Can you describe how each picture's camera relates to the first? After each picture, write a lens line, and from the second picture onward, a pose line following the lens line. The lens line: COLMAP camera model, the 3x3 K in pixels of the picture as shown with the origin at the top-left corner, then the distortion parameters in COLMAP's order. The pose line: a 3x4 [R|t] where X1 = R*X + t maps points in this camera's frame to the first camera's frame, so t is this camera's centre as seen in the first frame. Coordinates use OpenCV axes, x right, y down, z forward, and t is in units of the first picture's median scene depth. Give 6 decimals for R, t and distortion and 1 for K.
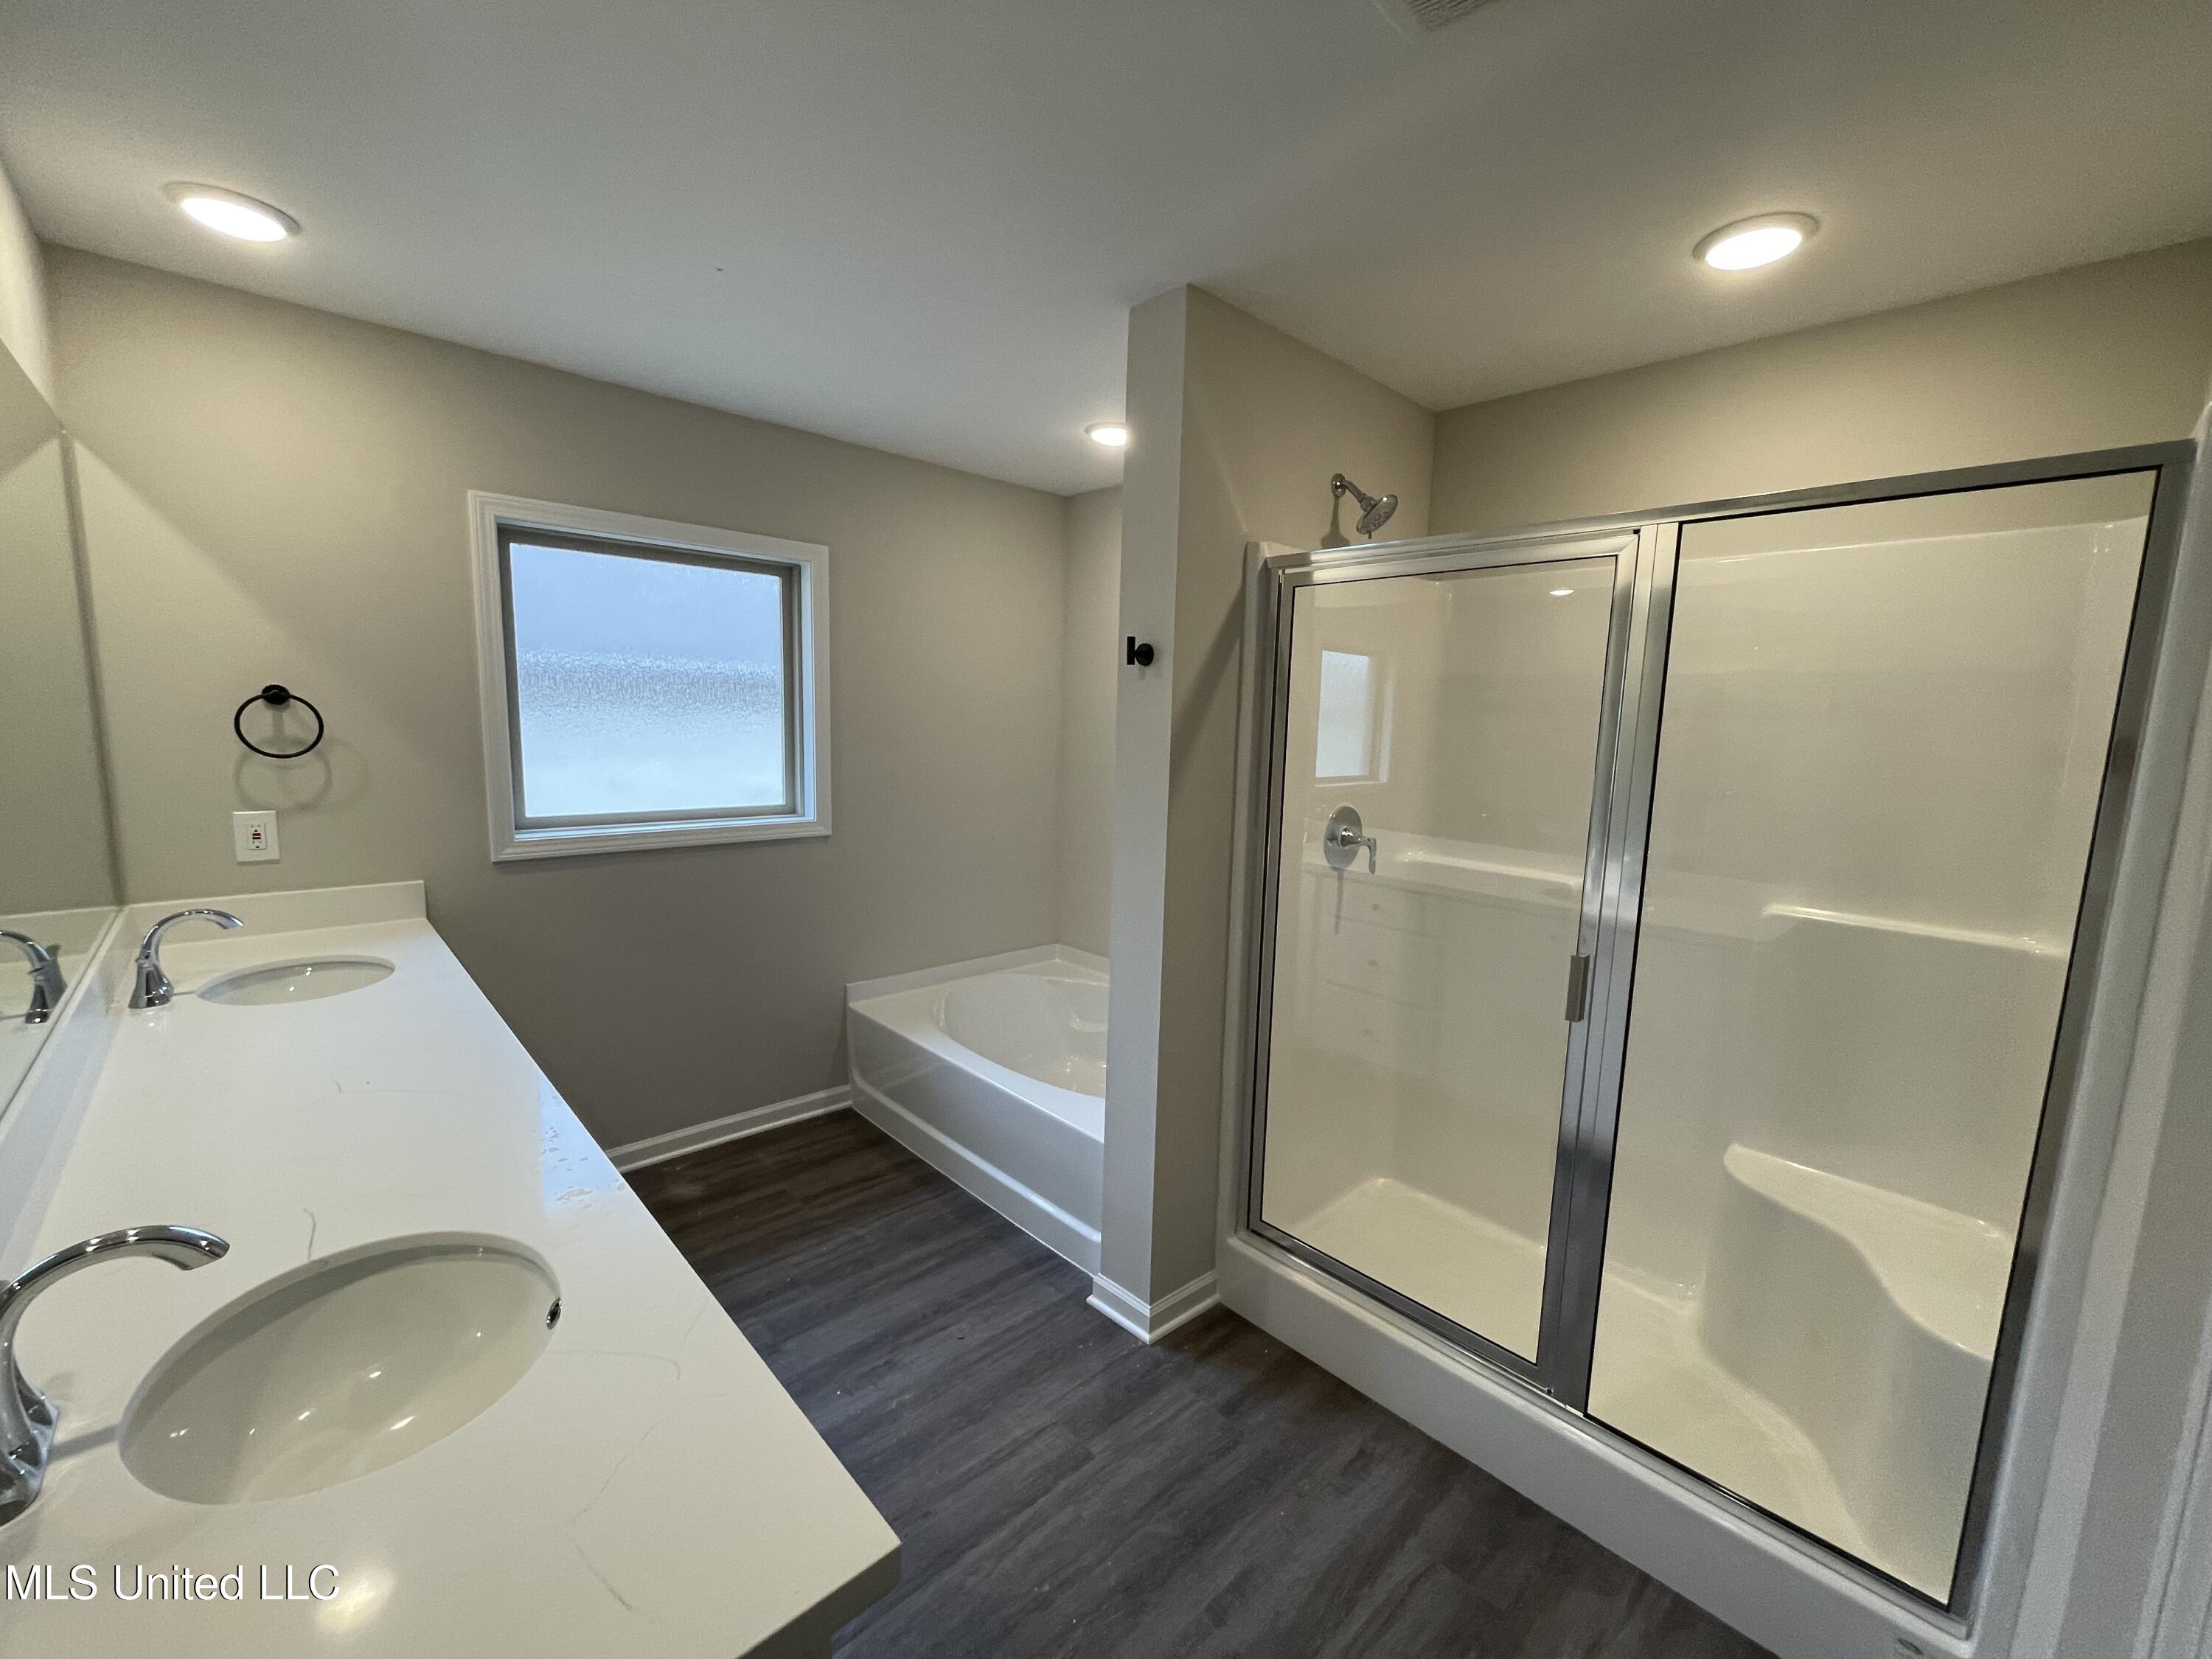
lens RADIAL K [[902.8, 0, 1111.4], [0, 902.8, 831.2], [0, 0, 1]] dist [-0.005139, -0.000060]
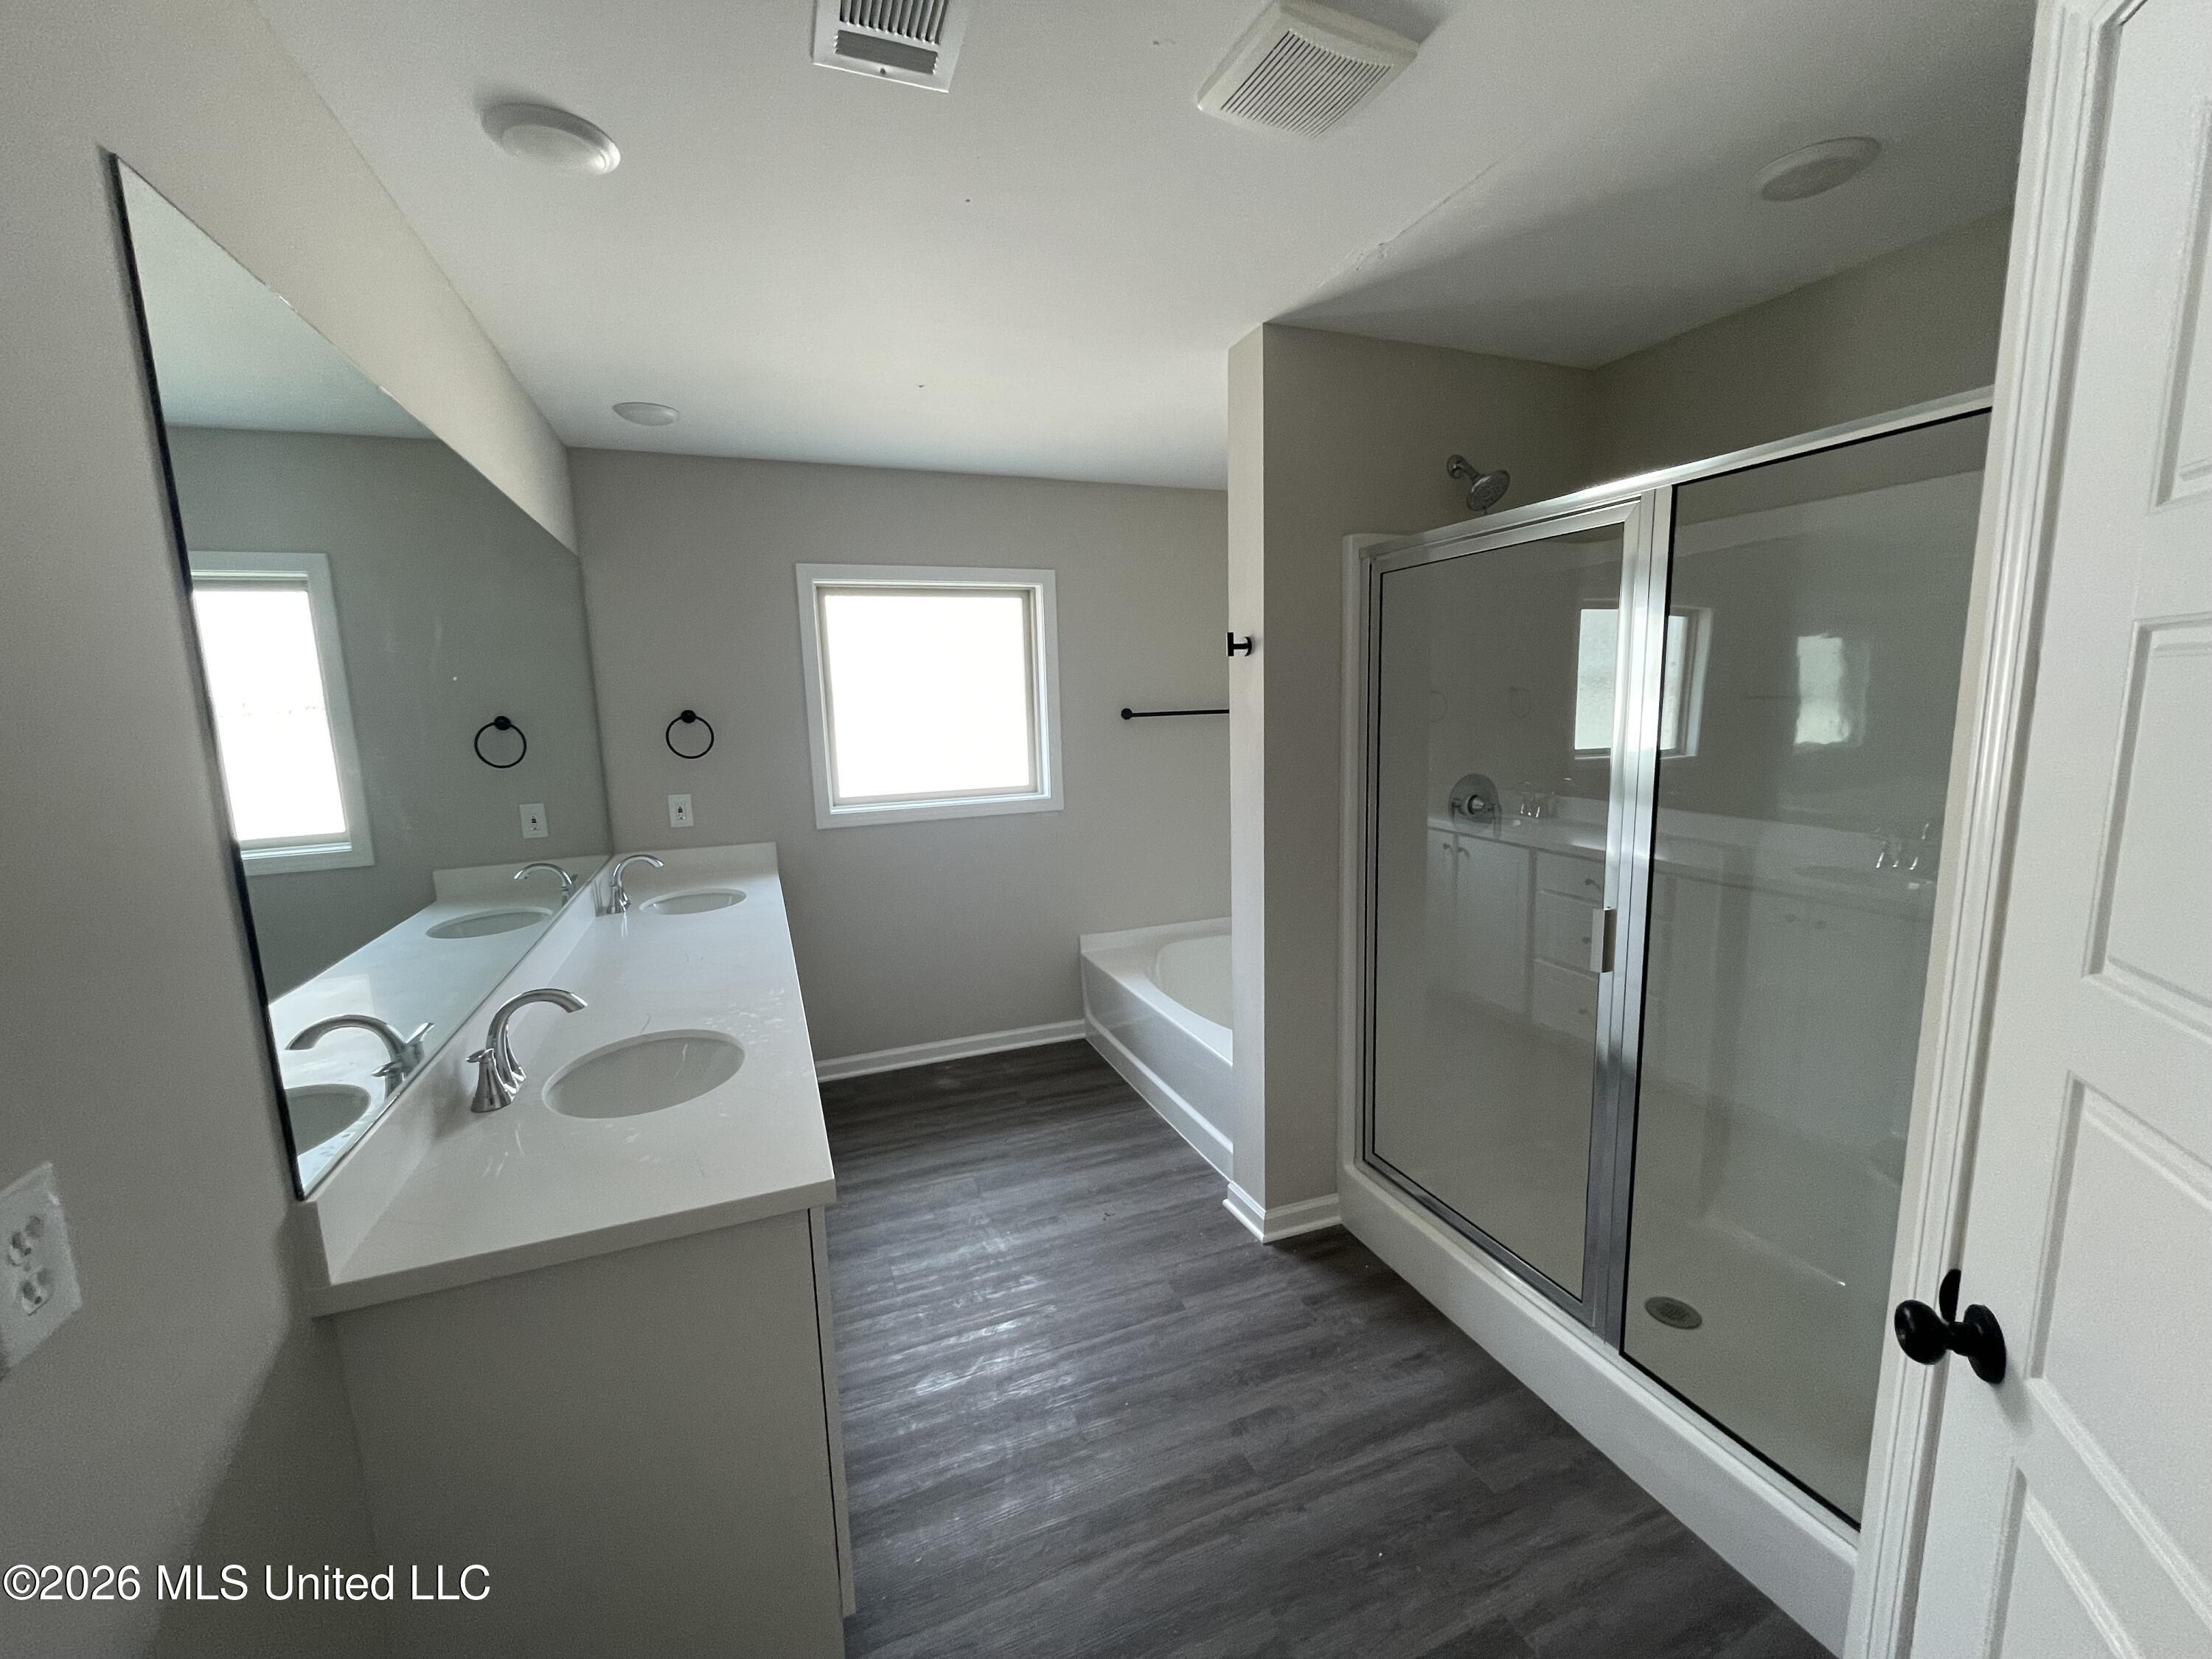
lens RADIAL K [[902.8, 0, 1101.9], [0, 902.8, 835.6], [0, 0, 1]] dist [-0.005139, -0.000060]
pose [[0.924559, 0.002445, -0.381031, 0.275777], [0.006036, 0.999760, 0.021062, 0.019166], [0.380991, -0.021773, 0.924322, -0.132104]]
